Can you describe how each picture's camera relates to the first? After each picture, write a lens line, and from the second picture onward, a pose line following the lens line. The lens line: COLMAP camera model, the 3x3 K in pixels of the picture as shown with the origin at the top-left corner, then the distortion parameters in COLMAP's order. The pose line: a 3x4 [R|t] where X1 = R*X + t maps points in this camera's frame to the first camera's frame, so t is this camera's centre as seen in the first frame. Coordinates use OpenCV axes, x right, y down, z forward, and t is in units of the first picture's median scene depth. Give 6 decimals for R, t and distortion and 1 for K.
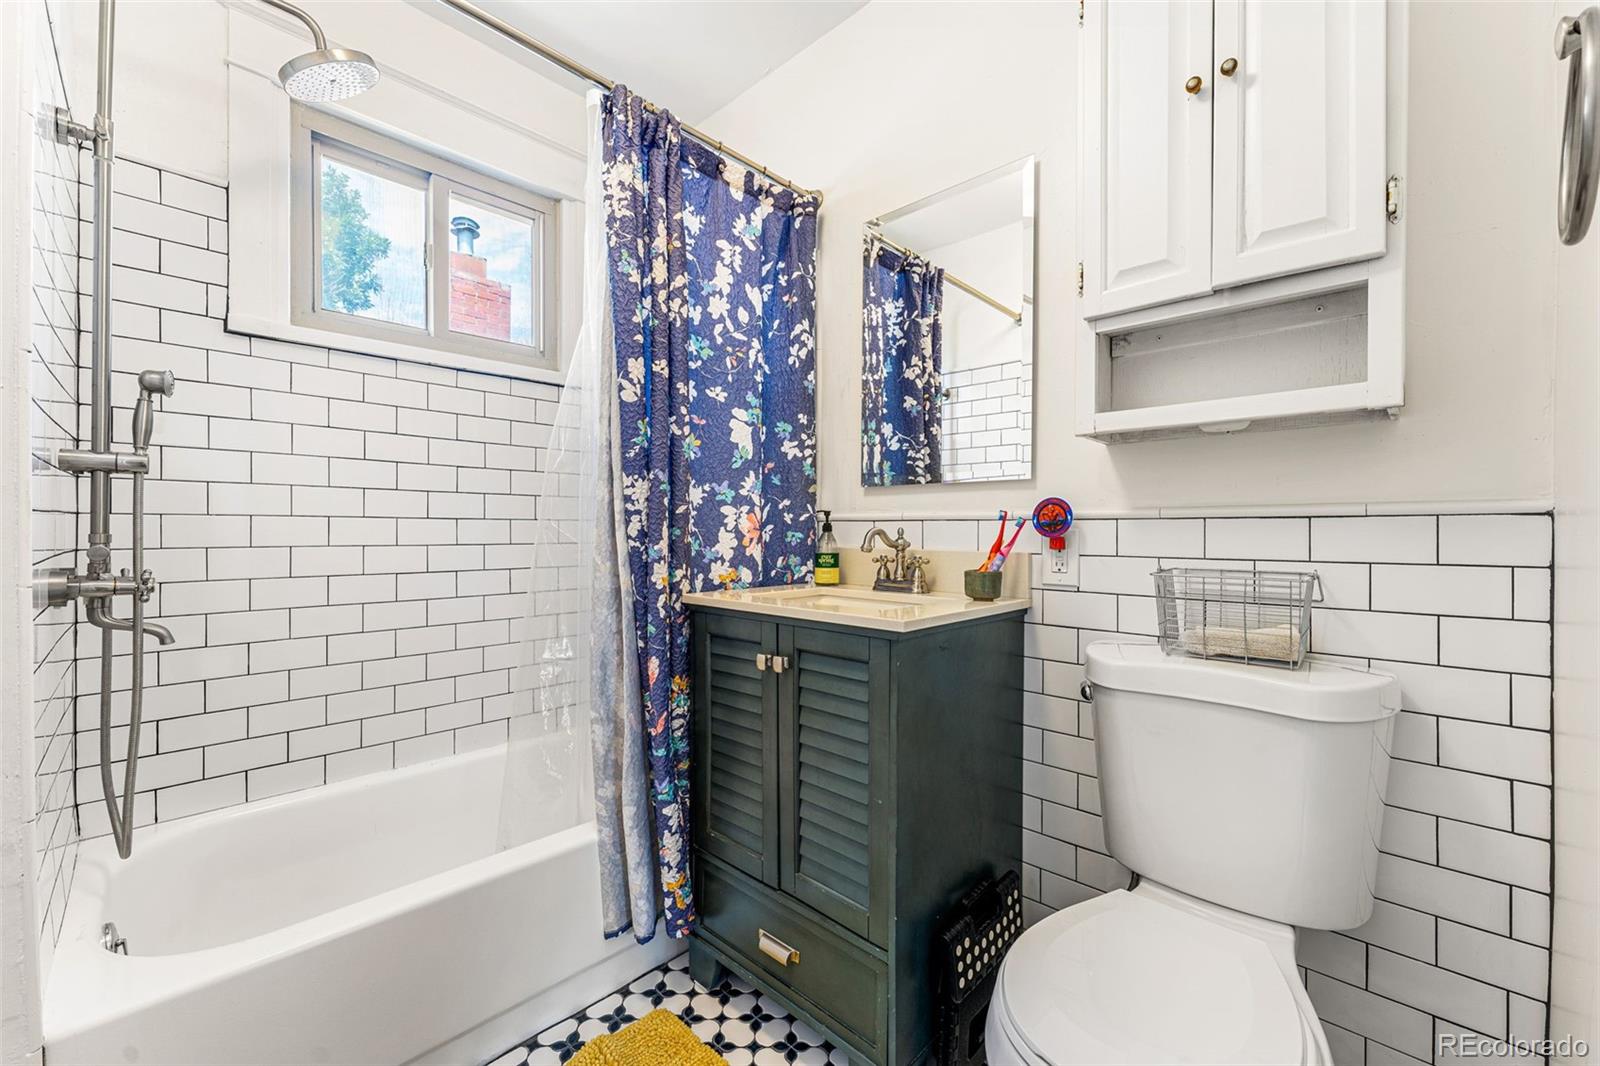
lens RADIAL K [[644.6, 0, 794.1], [0, 644.6, 530.1], [0, 0, 1]] dist [0.001280, 0.000173]
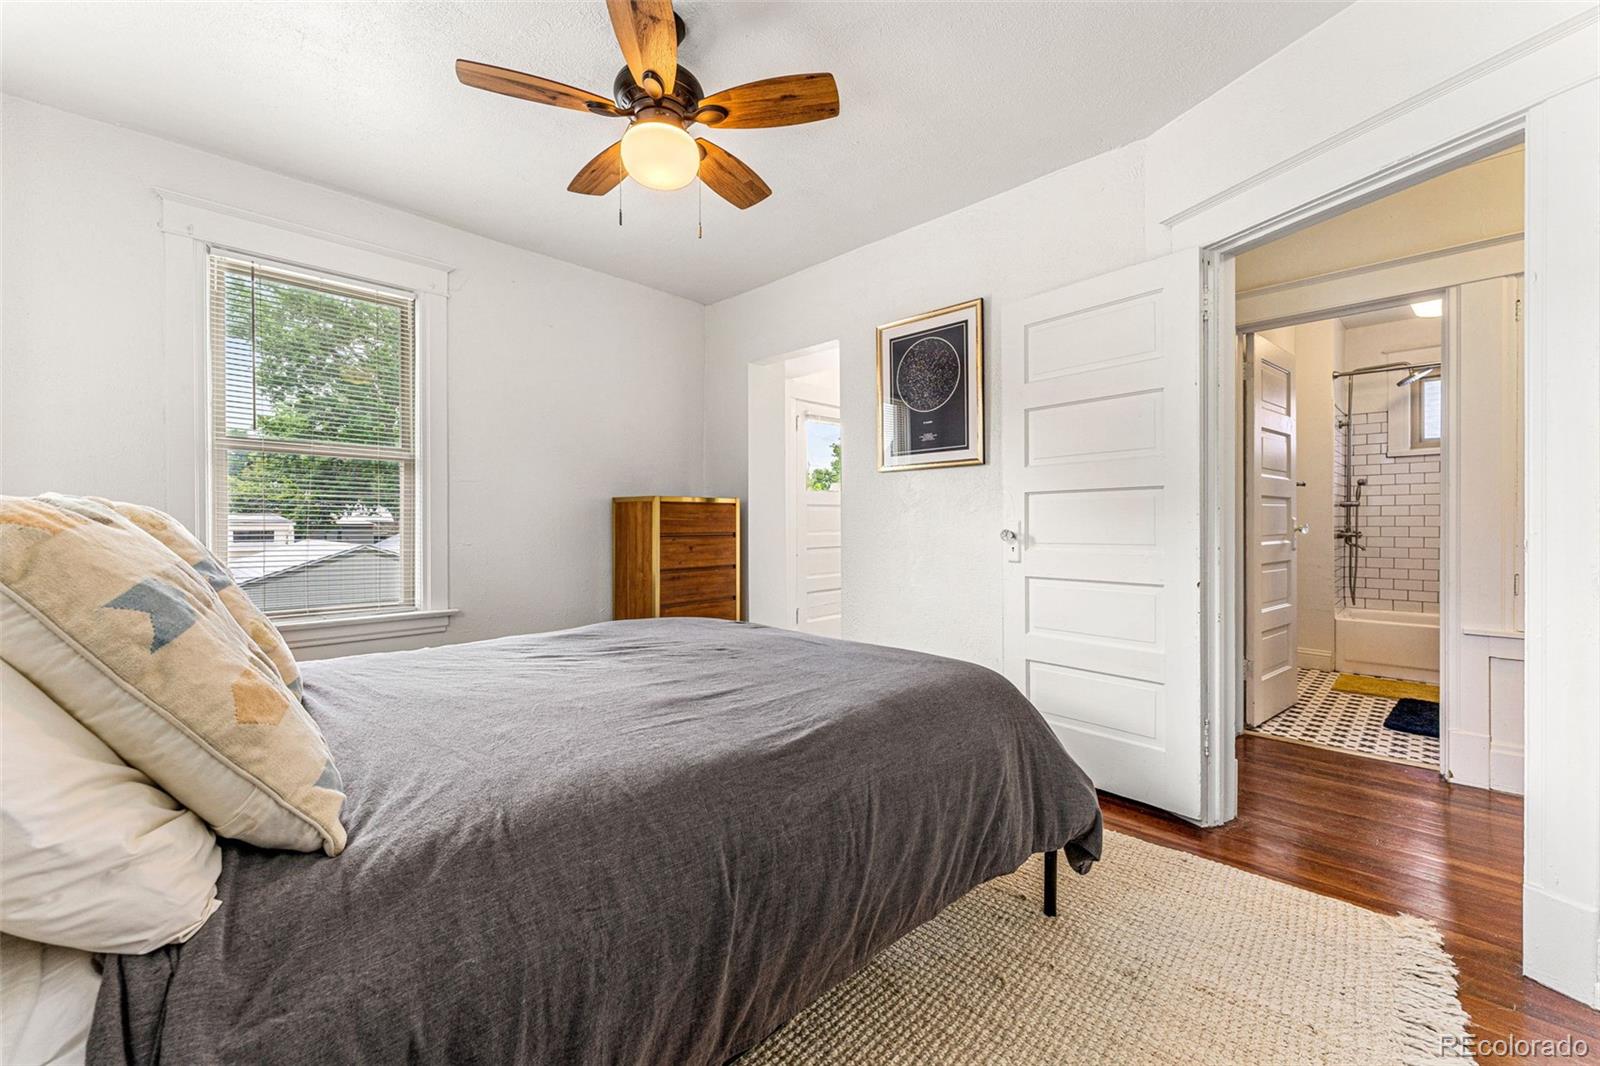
lens RADIAL K [[644.6, 0, 794.0], [0, 644.6, 526.9], [0, 0, 1]] dist [0.001280, 0.000173]
pose [[-0.000601, 0.008678, -0.999962, 2.862353], [0.000162, 0.999962, 0.008678, 0.003219], [1.000000, -0.000157, -0.000603, -2.379982]]
